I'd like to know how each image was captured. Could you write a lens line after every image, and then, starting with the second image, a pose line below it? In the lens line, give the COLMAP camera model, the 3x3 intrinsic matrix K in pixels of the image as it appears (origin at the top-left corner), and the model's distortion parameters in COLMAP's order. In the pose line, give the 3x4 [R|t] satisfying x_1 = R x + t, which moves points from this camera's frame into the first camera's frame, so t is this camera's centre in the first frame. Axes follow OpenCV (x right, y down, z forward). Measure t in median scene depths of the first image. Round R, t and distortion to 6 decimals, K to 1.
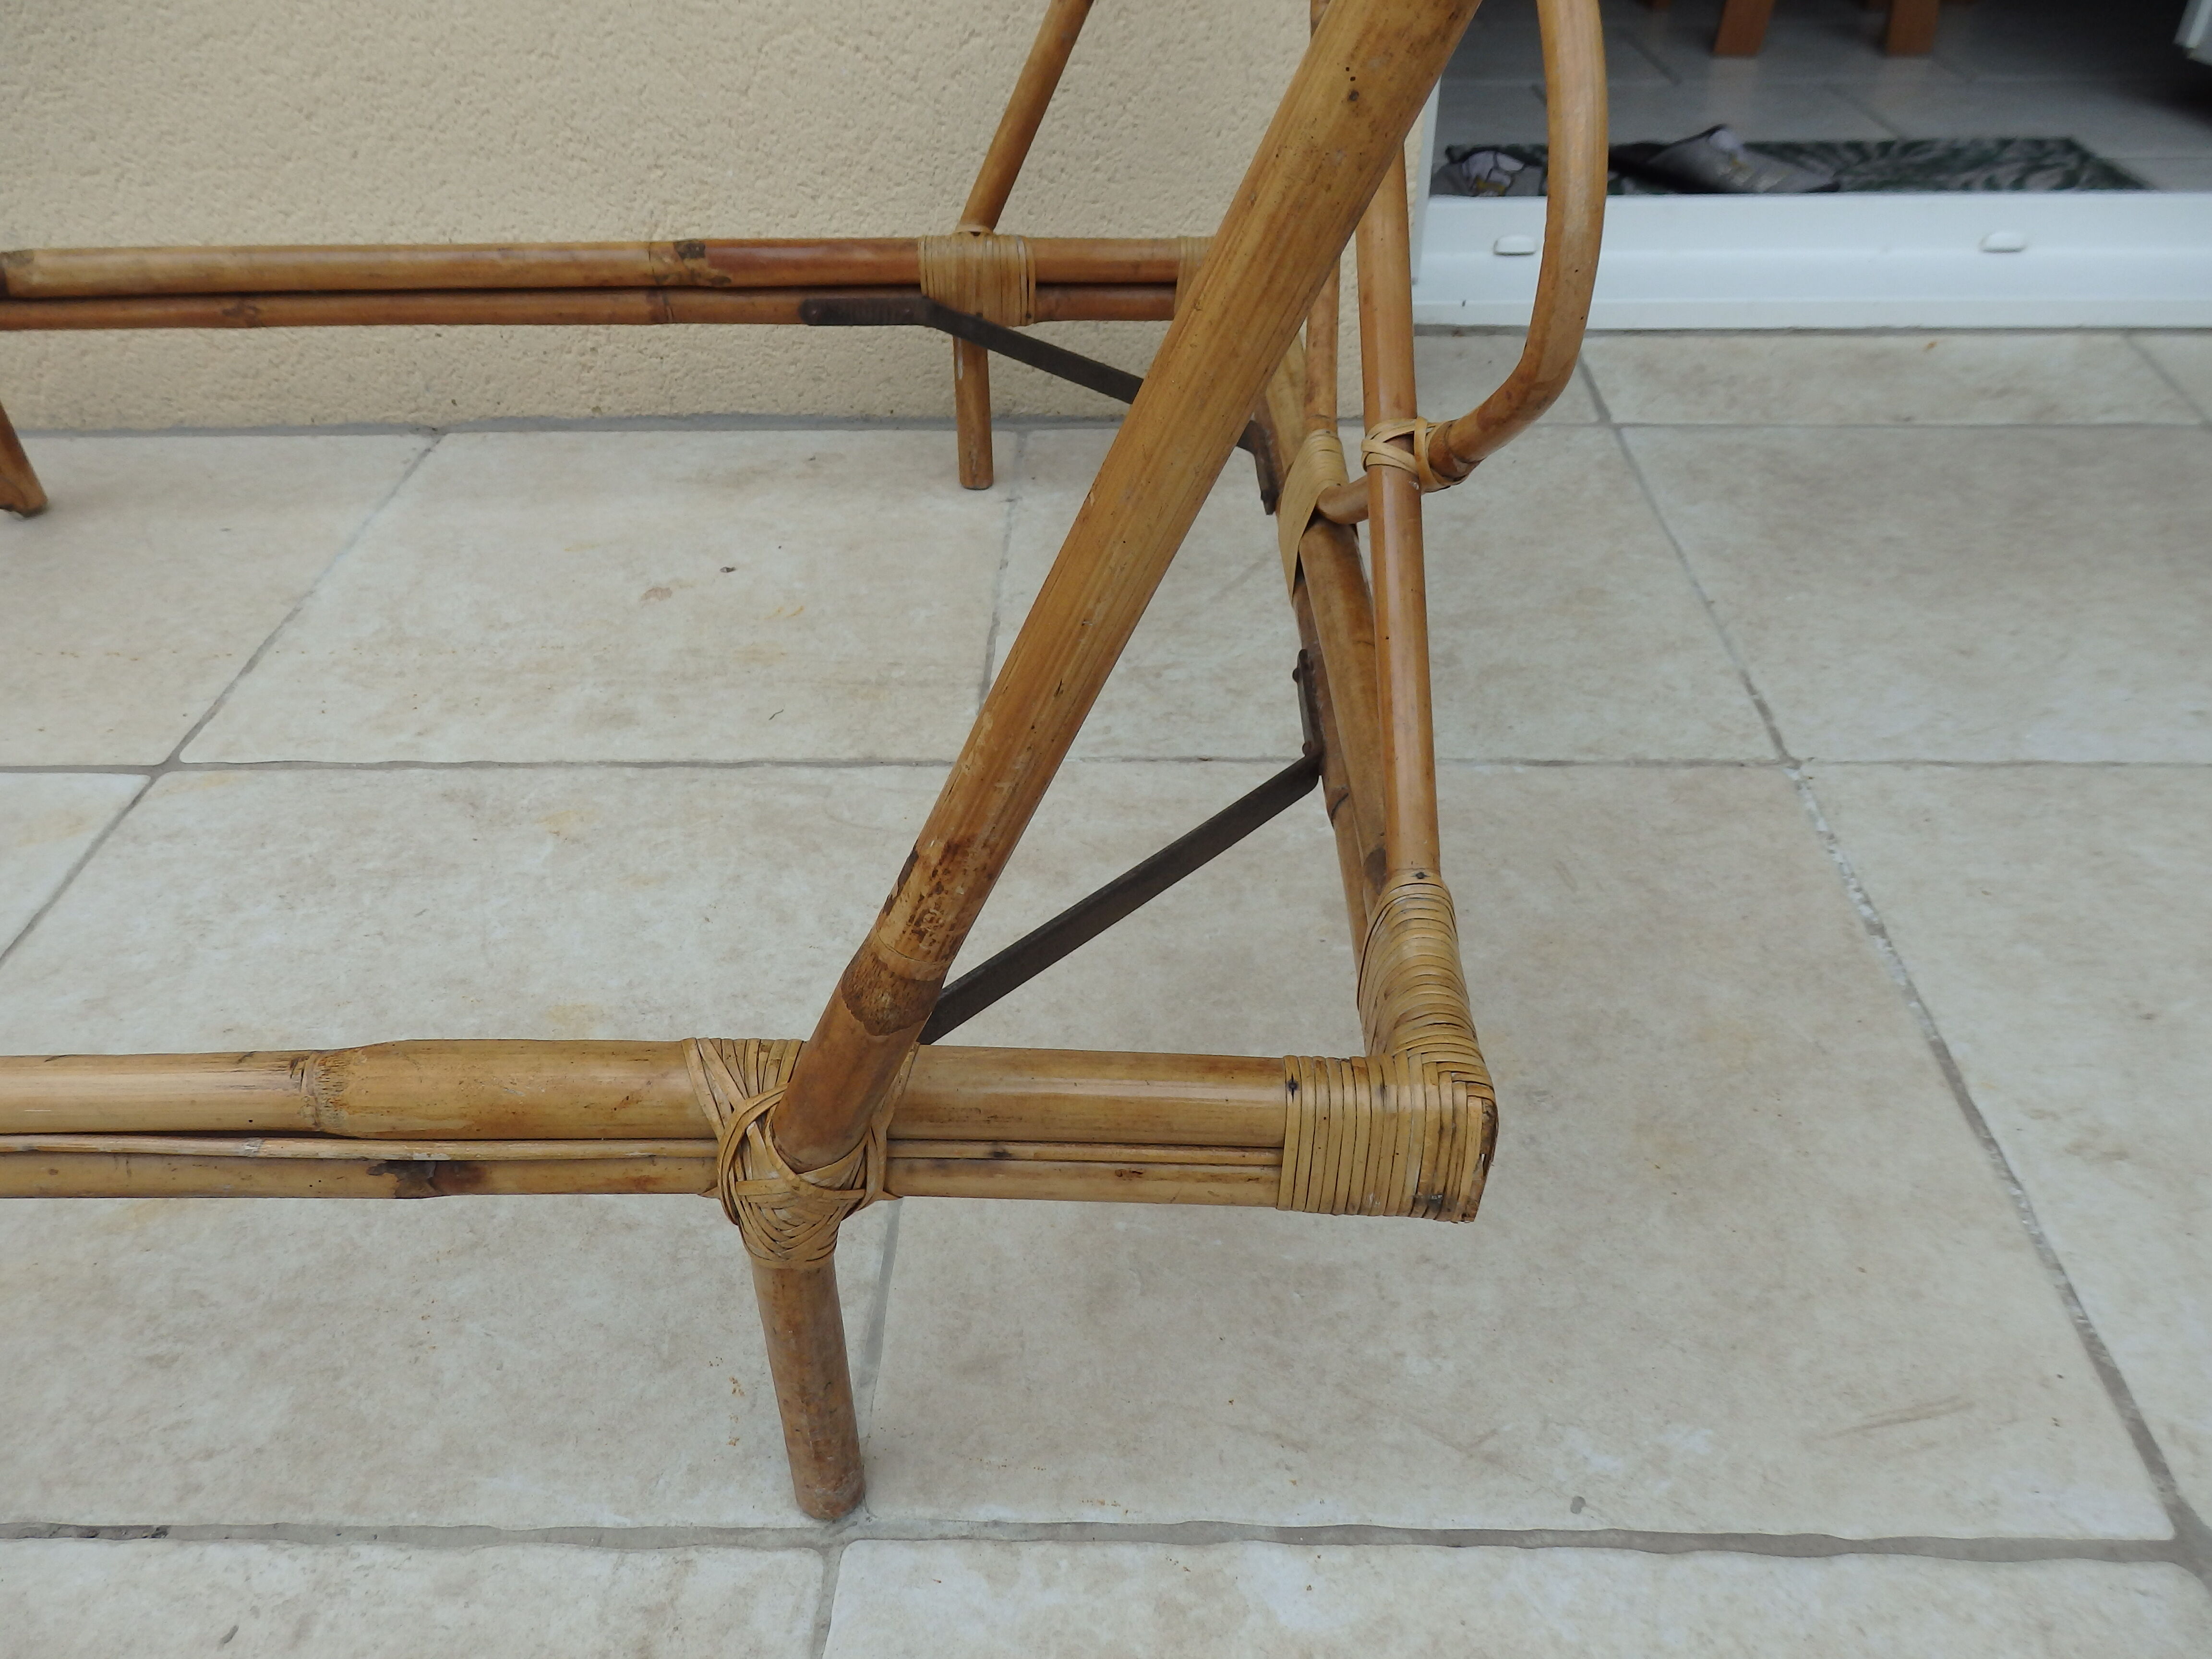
lens RADIAL K [[1626.3, 0, 1100.7], [0, 1626.3, 835.6], [0, 0, 1]] dist [-0.007412, -0.007584]
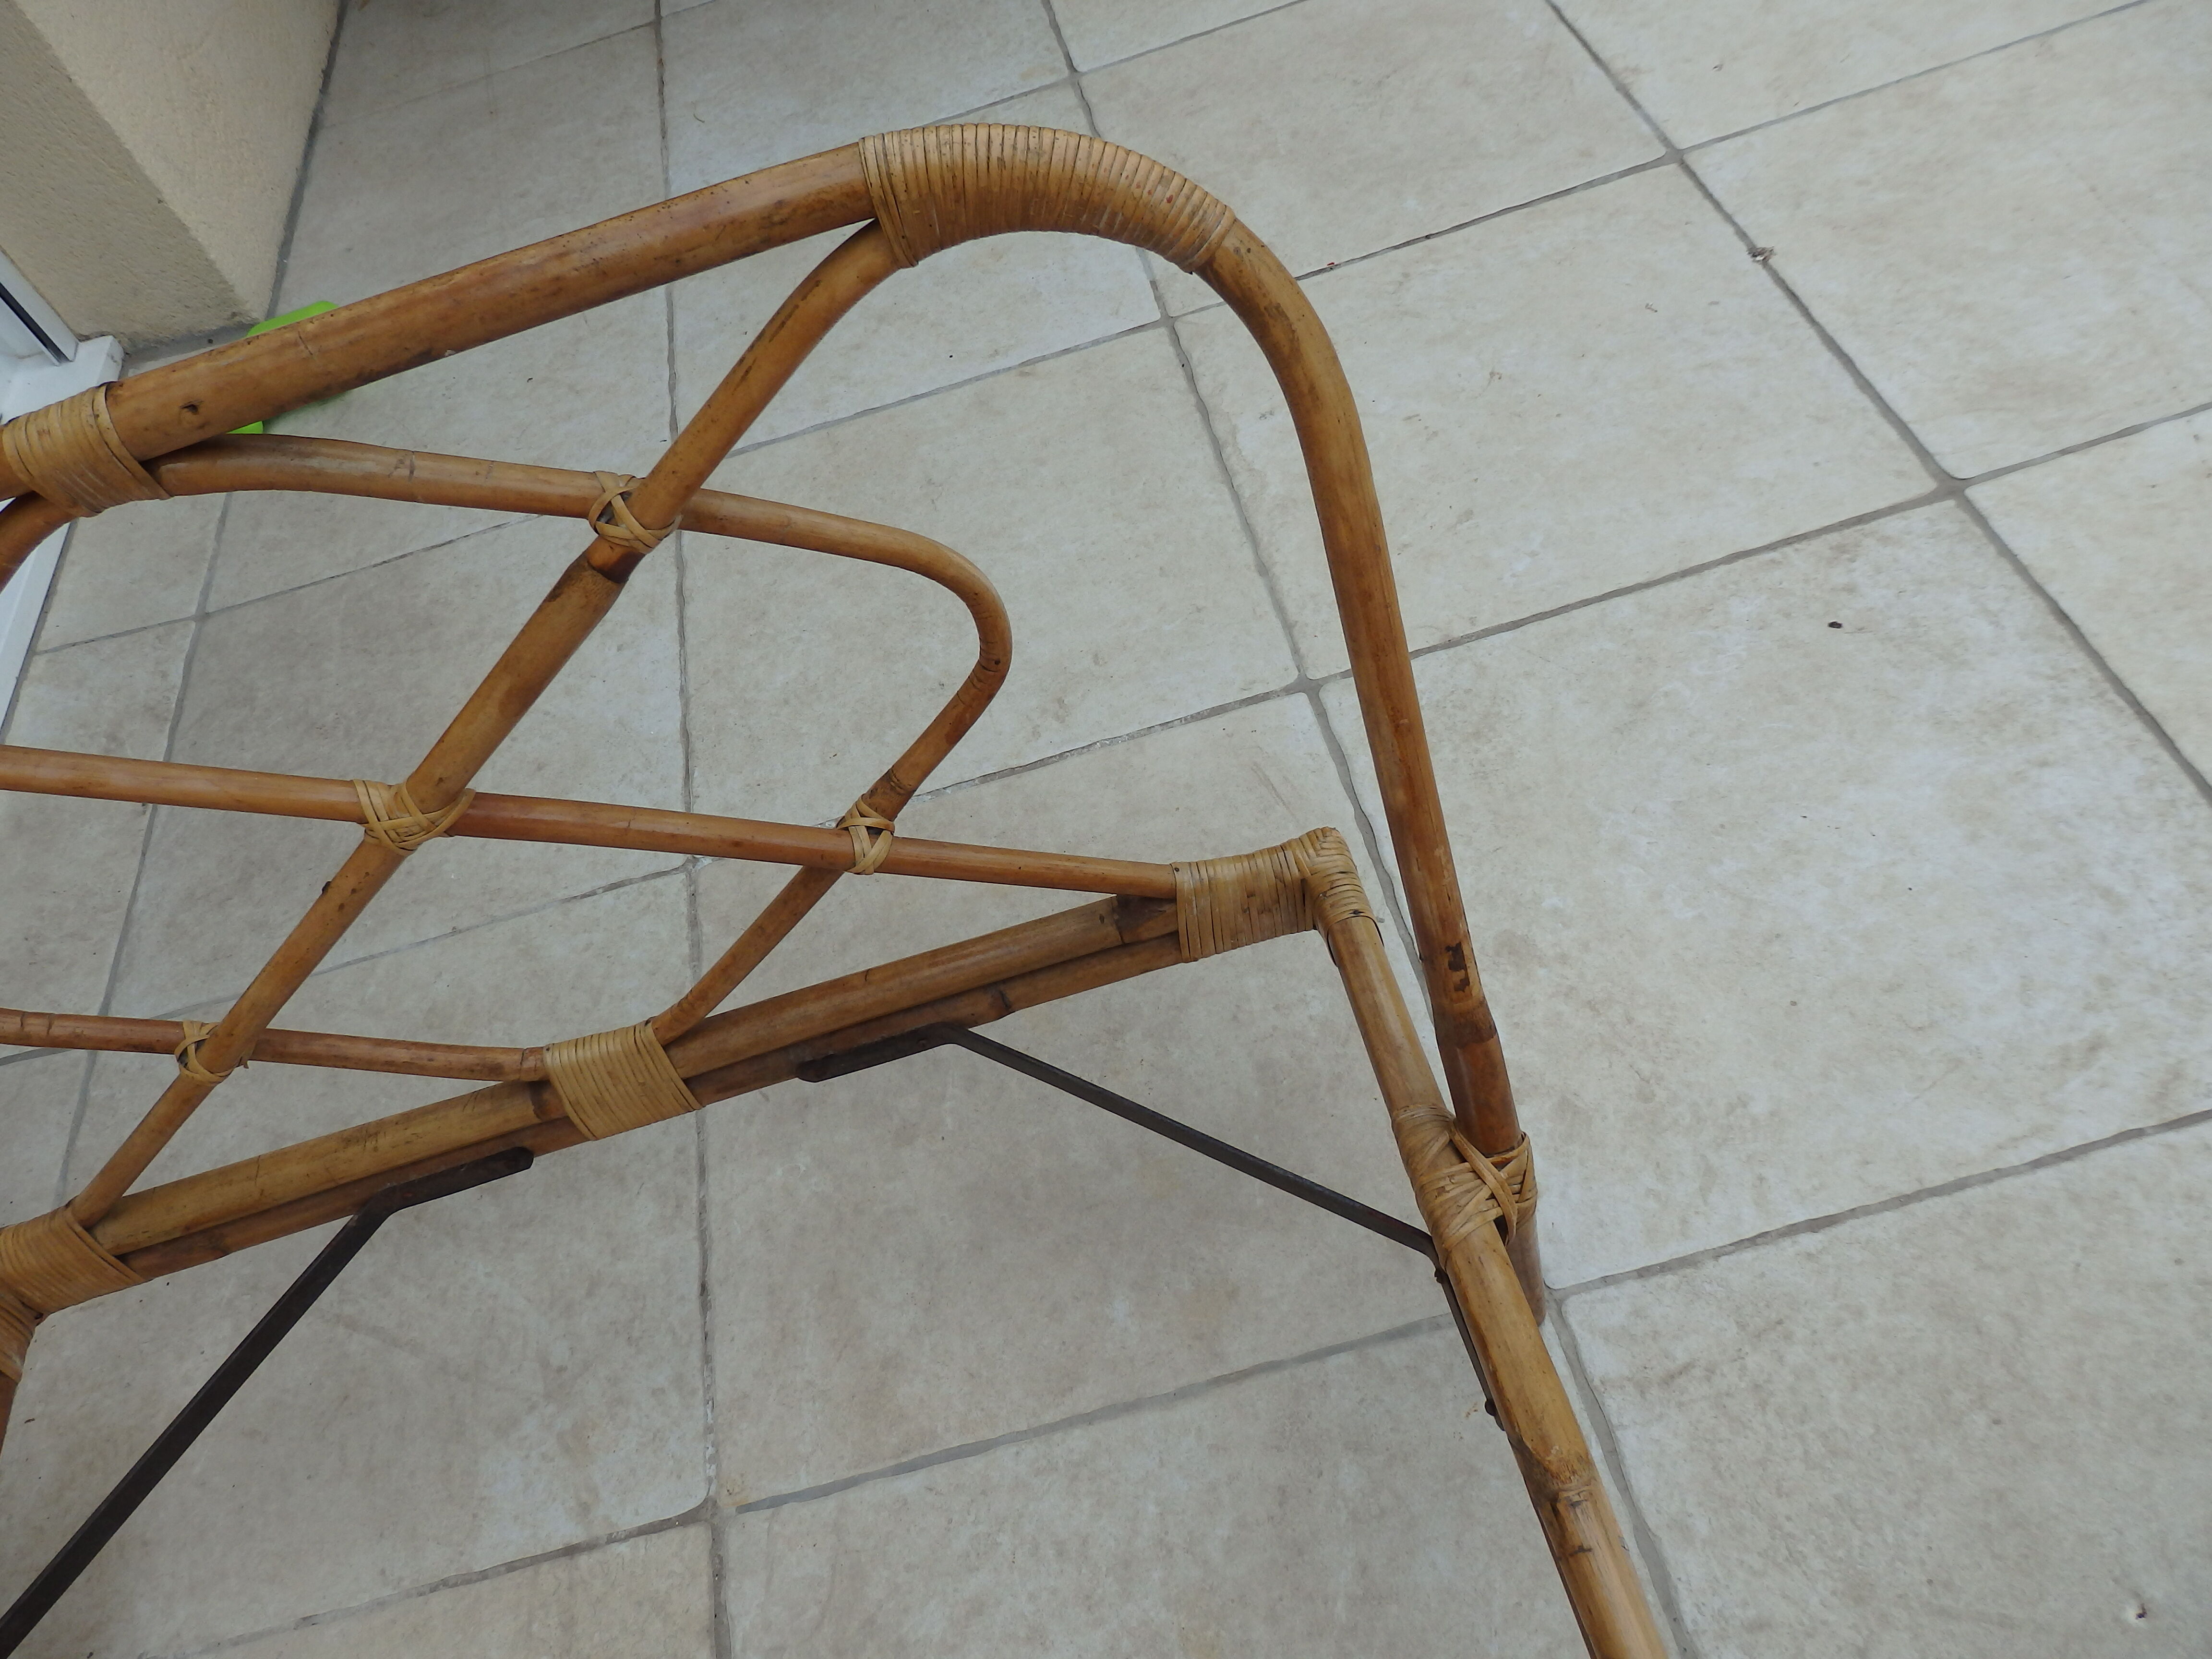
lens RADIAL K [[1626.3, 0, 1100.7], [0, 1626.3, 835.6], [0, 0, 1]] dist [-0.007412, -0.007584]
pose [[-0.204529, -0.743703, 0.636454, -0.722808], [0.760648, 0.288488, 0.581541, -0.900612], [-0.616103, 0.603059, 0.506692, 0.219077]]
